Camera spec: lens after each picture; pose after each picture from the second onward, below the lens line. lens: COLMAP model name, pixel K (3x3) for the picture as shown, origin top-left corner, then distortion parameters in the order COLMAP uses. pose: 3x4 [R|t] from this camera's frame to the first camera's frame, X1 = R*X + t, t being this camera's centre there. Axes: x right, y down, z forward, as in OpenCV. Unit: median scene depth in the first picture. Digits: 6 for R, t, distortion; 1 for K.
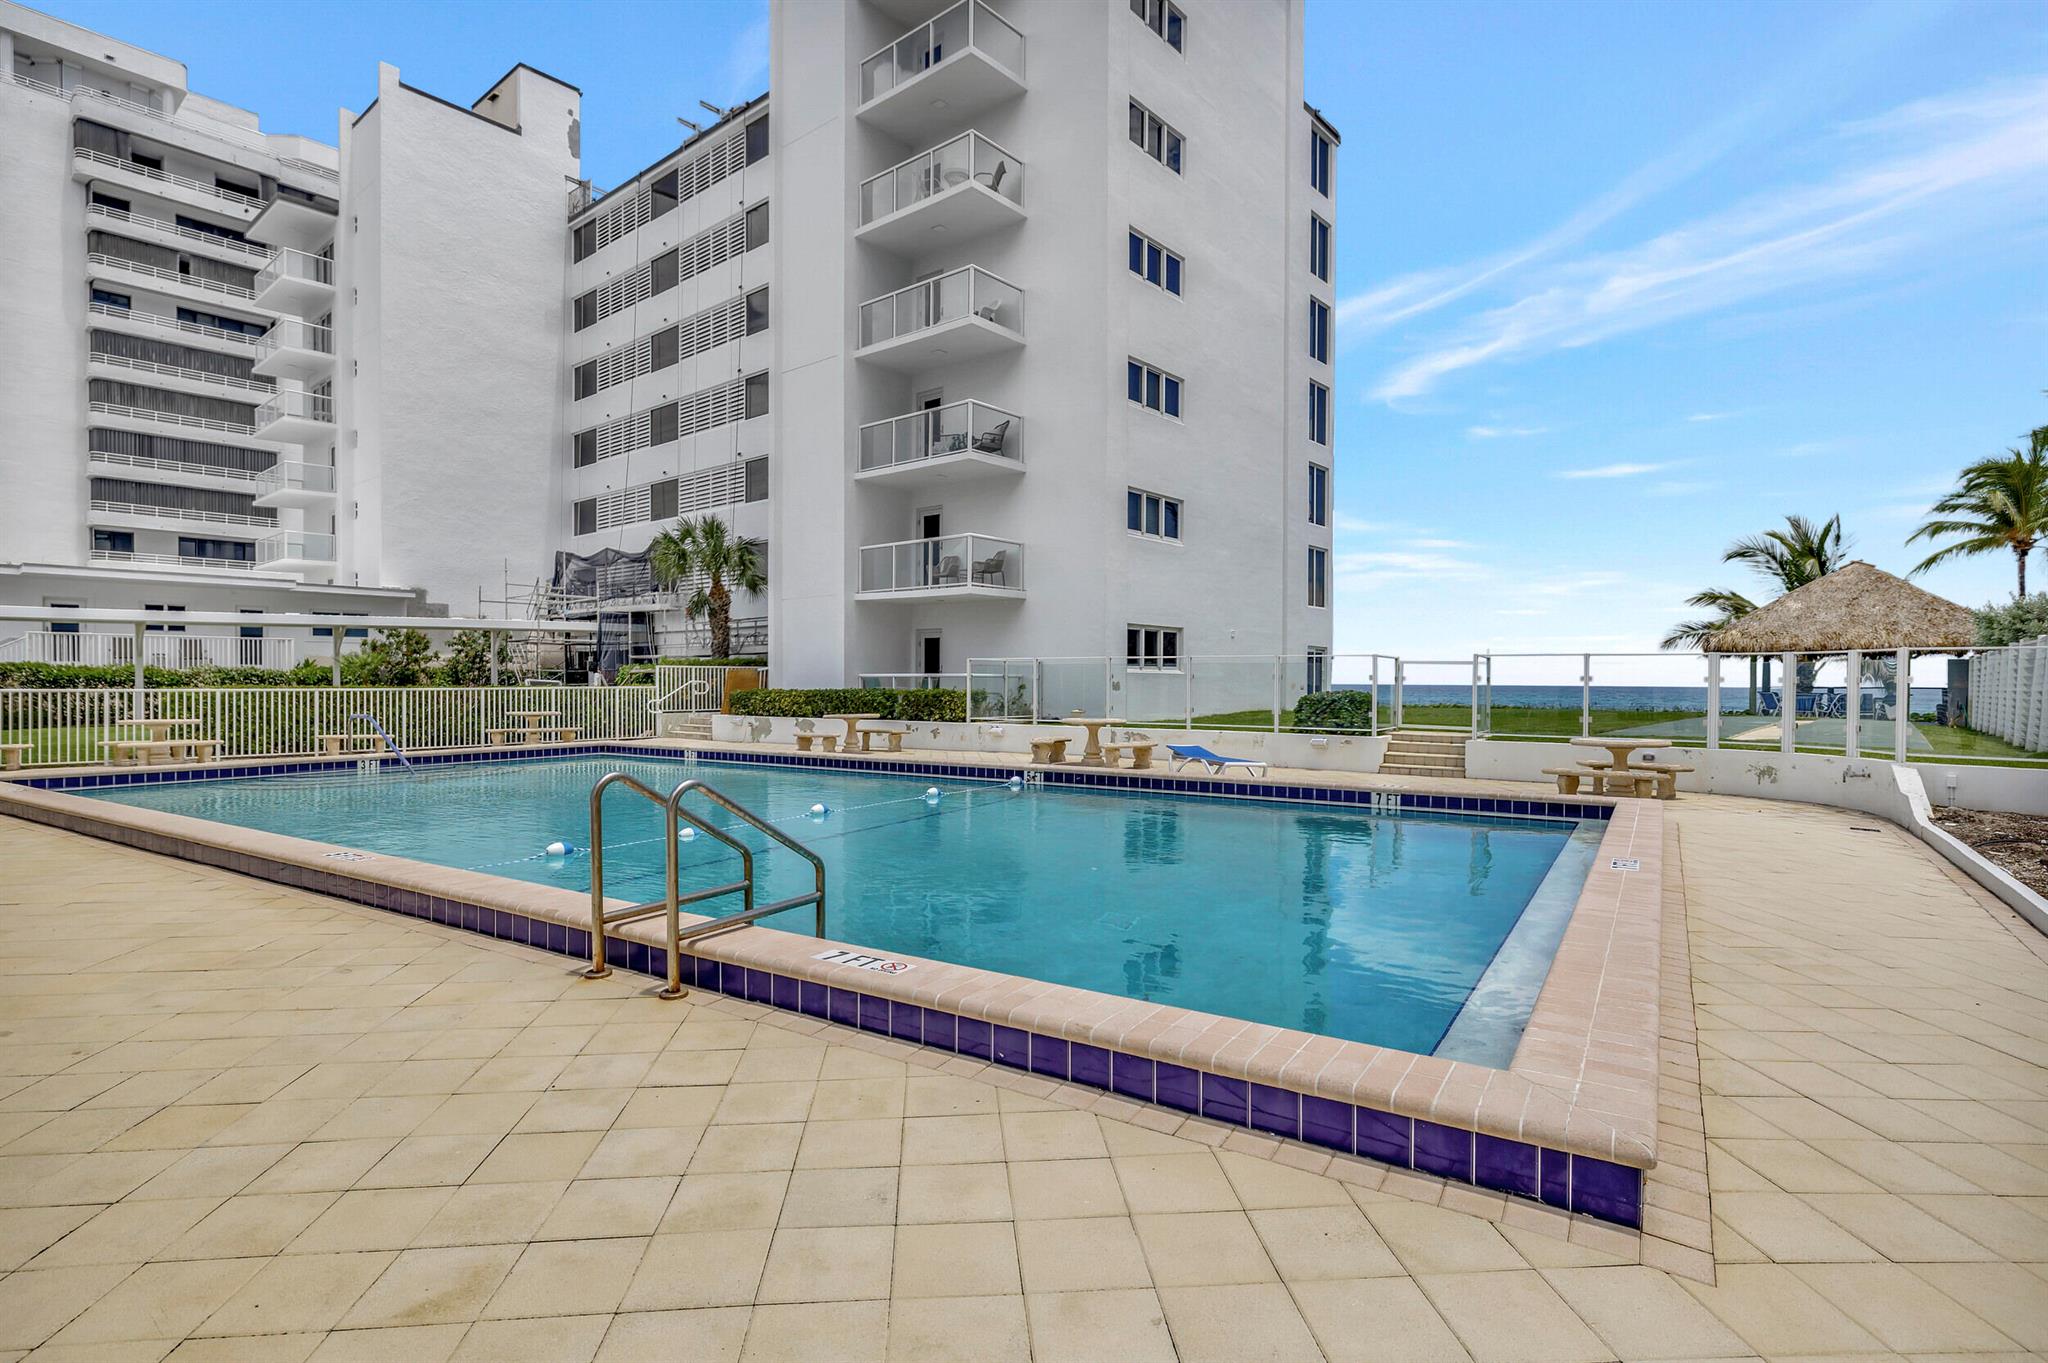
lens RADIAL K [[987.9, 0, 1024.0], [0, 987.9, 681.5], [0, 0, 1]] dist [-0.000235, 0.000328]
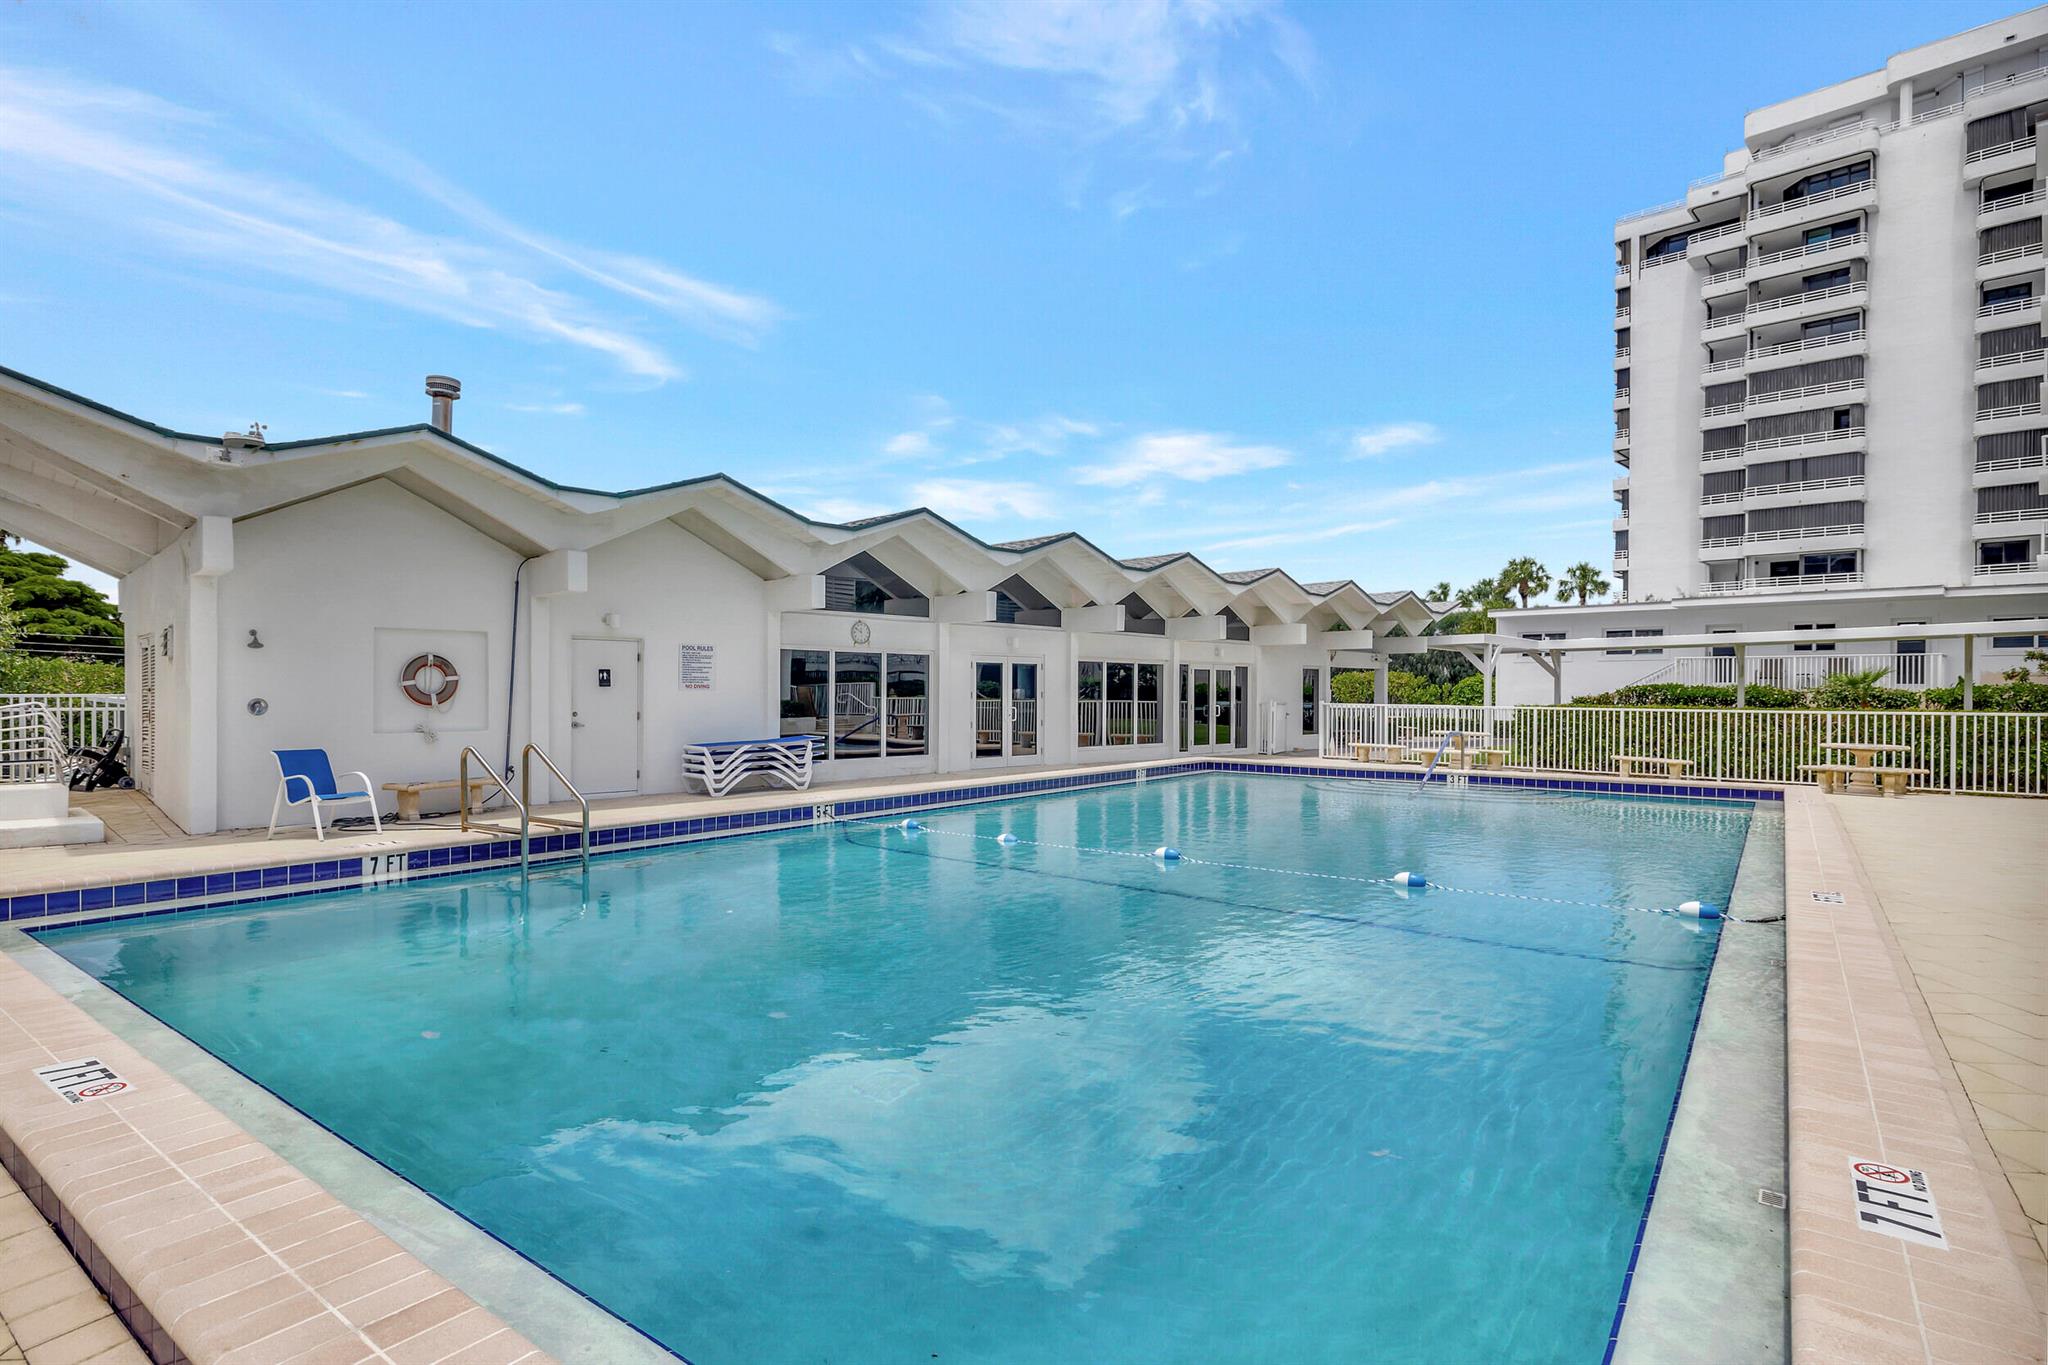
lens RADIAL K [[1045.8, 0, 1024.6], [0, 1045.8, 654.5], [0, 0, 1]] dist [-0.001170, -0.000421]
pose [[-0.052218, -0.040490, -0.997815, 0.189656], [-0.010994, 0.999140, -0.039968, 0.002094], [0.998575, 0.008883, -0.052619, 0.279383]]
